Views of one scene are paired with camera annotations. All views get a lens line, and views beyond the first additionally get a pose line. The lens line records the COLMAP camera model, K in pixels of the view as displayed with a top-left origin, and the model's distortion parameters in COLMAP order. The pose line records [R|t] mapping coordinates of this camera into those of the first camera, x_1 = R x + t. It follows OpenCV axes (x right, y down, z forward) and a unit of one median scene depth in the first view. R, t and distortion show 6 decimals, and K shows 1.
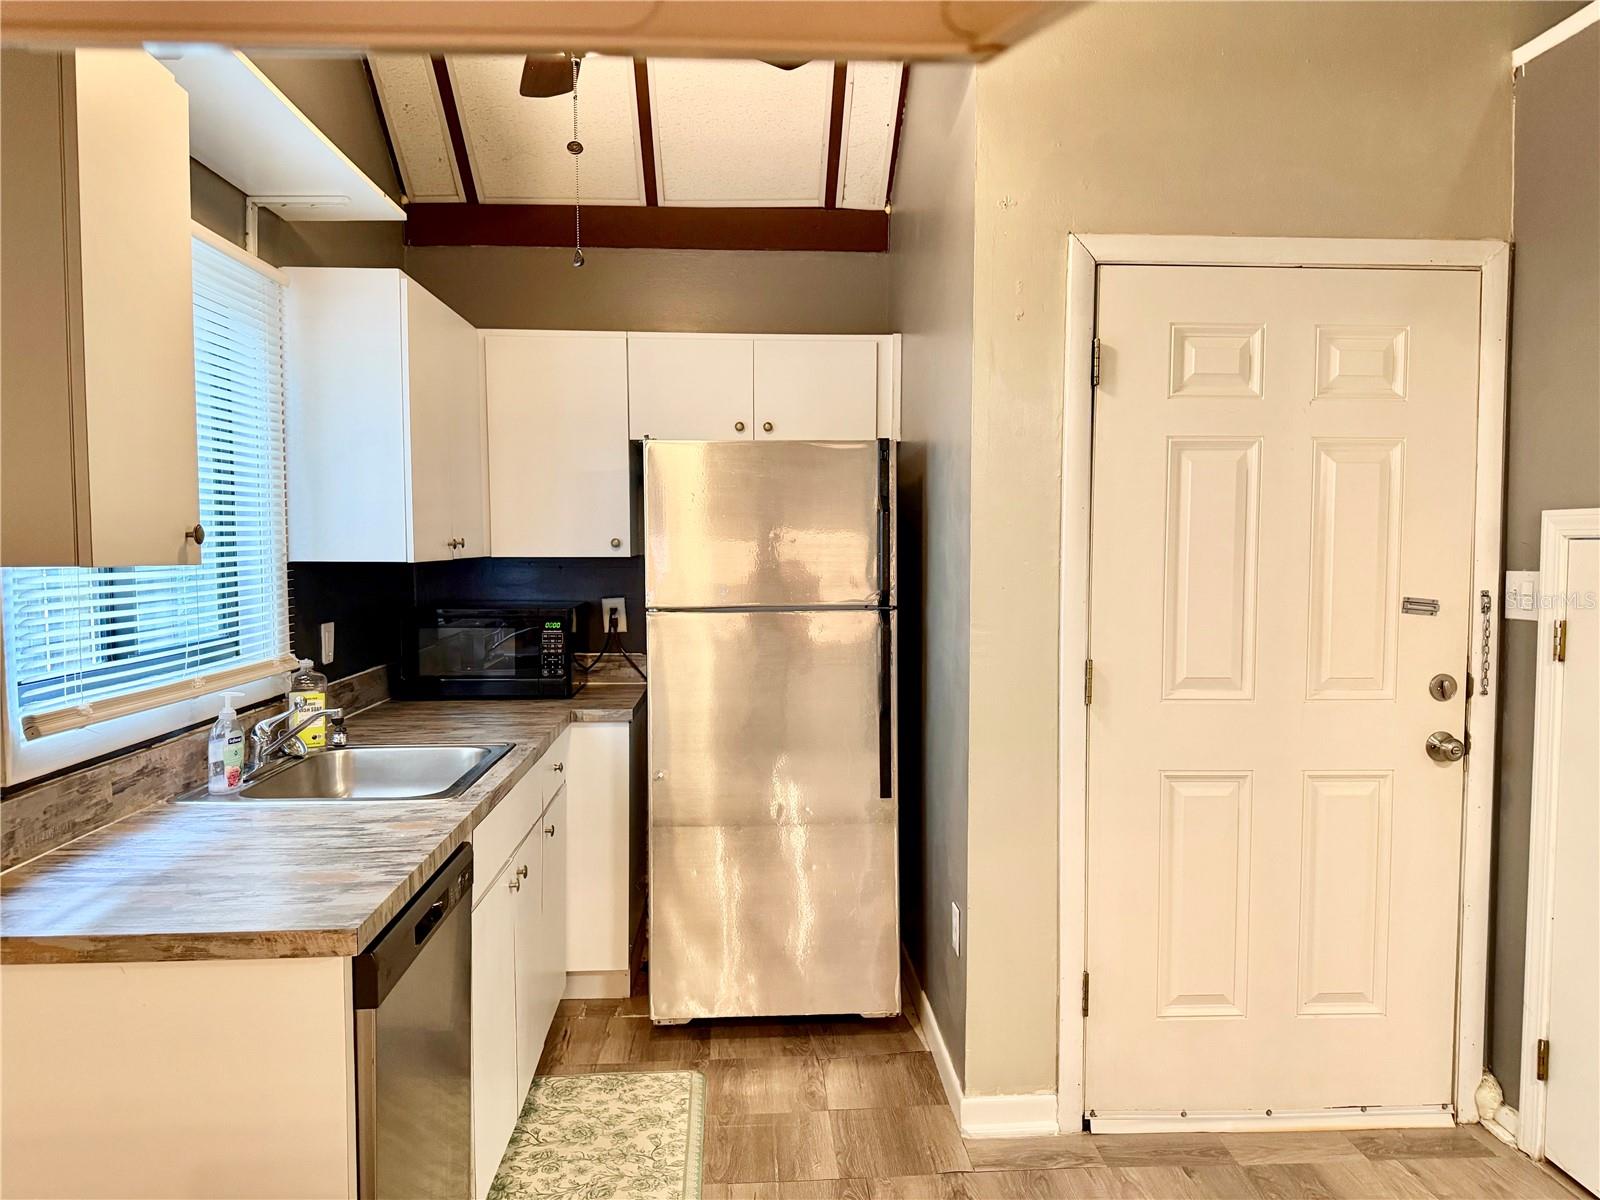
lens RADIAL K [[1136.2, 0, 811.3], [0, 1136.2, 606.1], [0, 0, 1]] dist [0.012989, 0.003905]
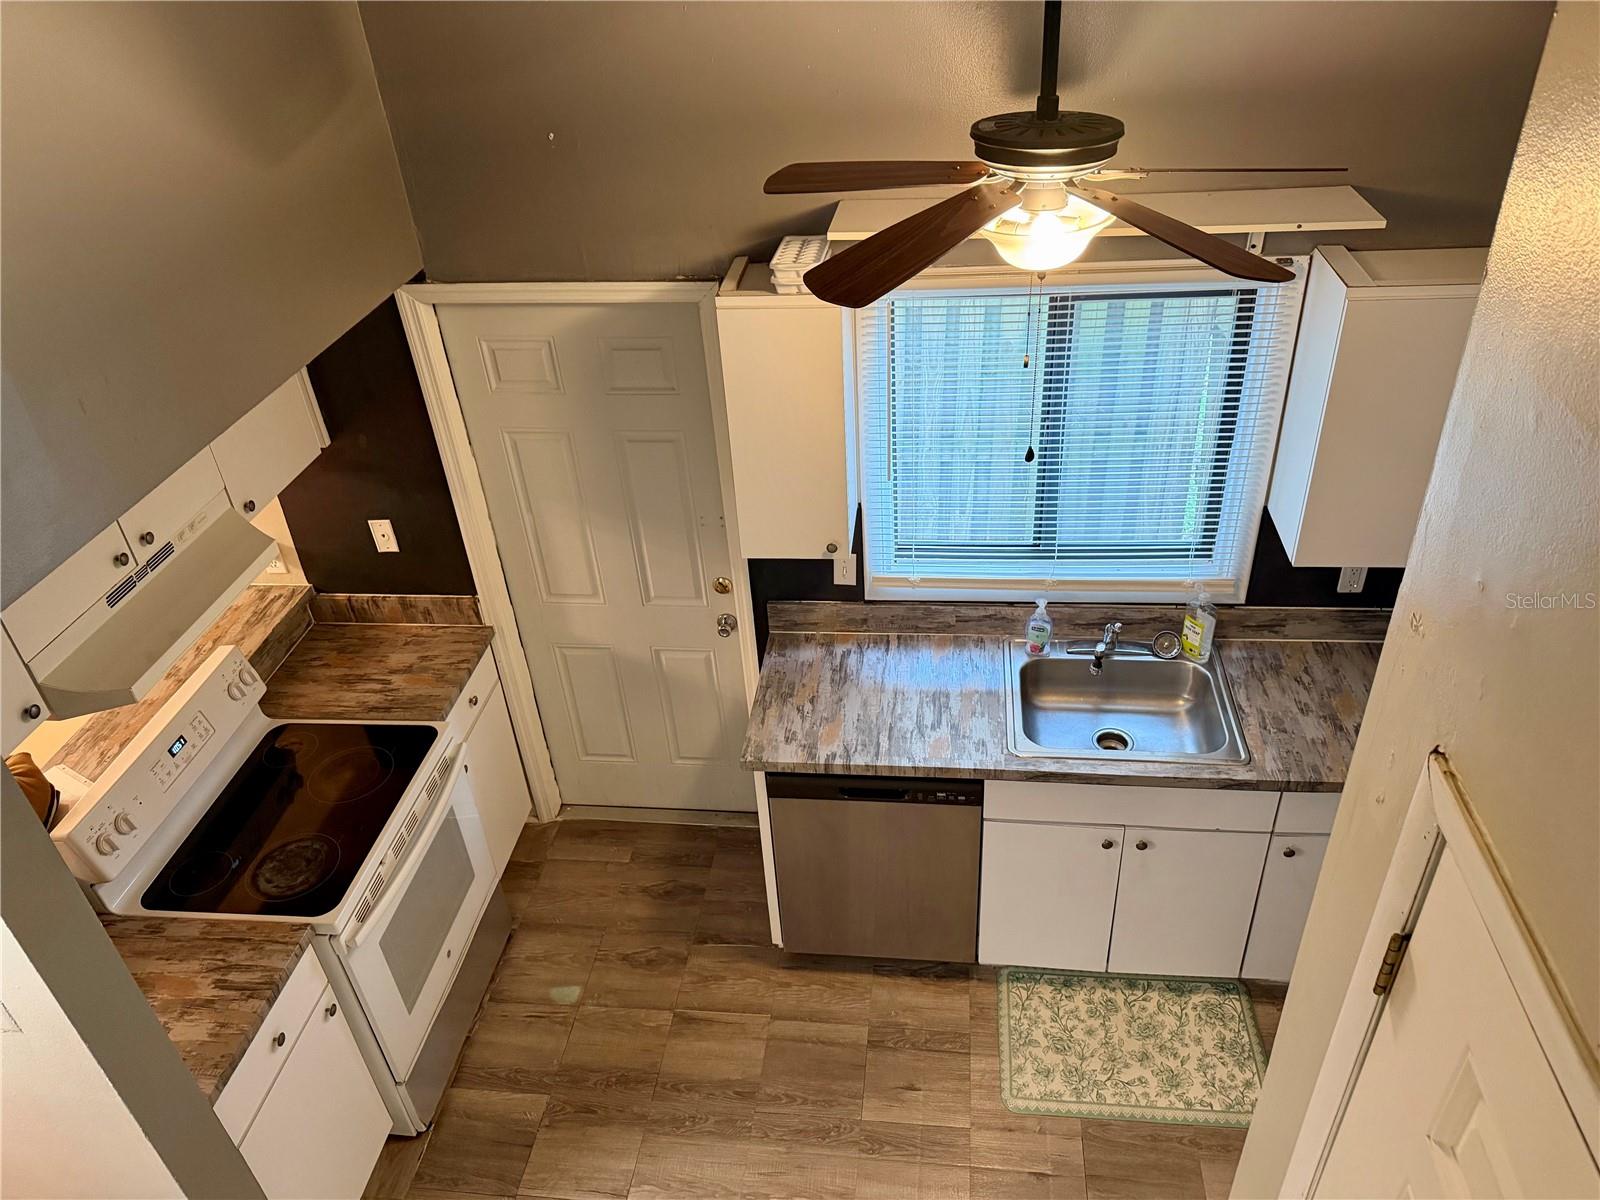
lens RADIAL K [[1136.2, 0, 807.9], [0, 1136.2, 598.8], [0, 0, 1]] dist [0.012989, 0.003905]
pose [[-0.172323, 0.551135, -0.816428, 0.625519], [-0.003588, 0.828470, 0.560022, -0.631475], [0.985034, 0.099434, -0.140787, 0.765158]]
